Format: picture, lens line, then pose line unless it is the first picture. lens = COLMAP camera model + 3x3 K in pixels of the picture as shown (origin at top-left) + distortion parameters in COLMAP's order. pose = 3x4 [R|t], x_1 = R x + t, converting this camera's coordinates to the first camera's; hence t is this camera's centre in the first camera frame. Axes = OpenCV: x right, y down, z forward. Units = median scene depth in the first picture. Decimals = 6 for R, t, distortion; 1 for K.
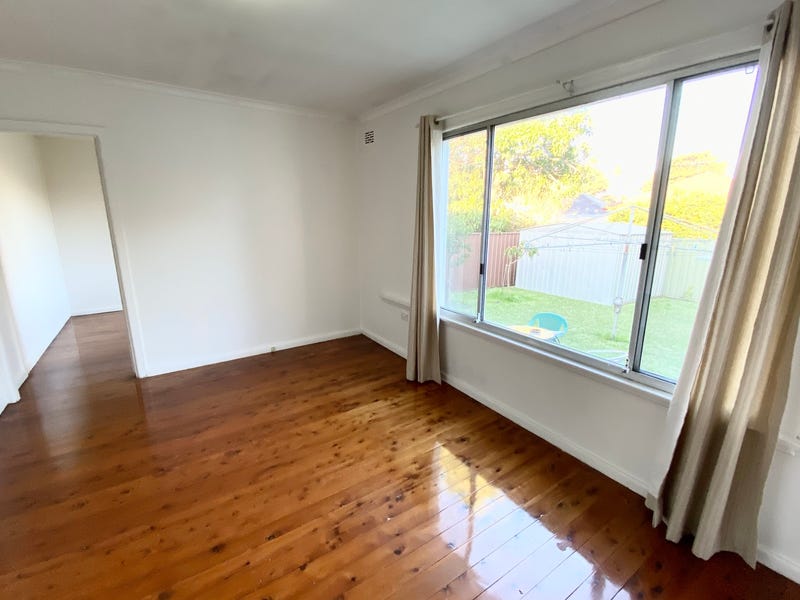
lens RADIAL K [[368.2, 0, 394.7], [0, 368.2, 297.1], [0, 0, 1]] dist [0.005745, -0.011234]
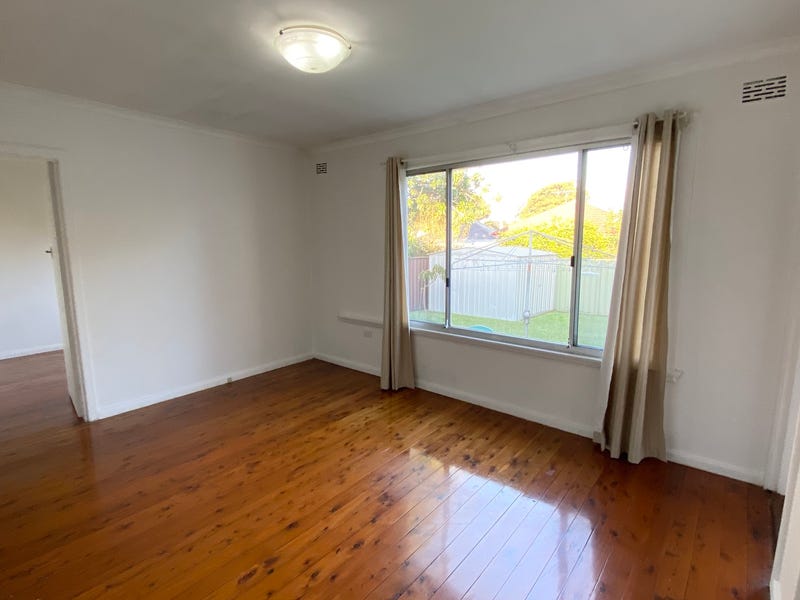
lens RADIAL K [[413.4, 0, 391.5], [0, 413.4, 298.0], [0, 0, 1]] dist [0.010772, -0.001293]
pose [[0.959933, -0.049670, 0.275792, -0.316501], [0.072812, 0.994574, -0.074310, 0.060708], [-0.270604, 0.091413, 0.958341, -0.240986]]
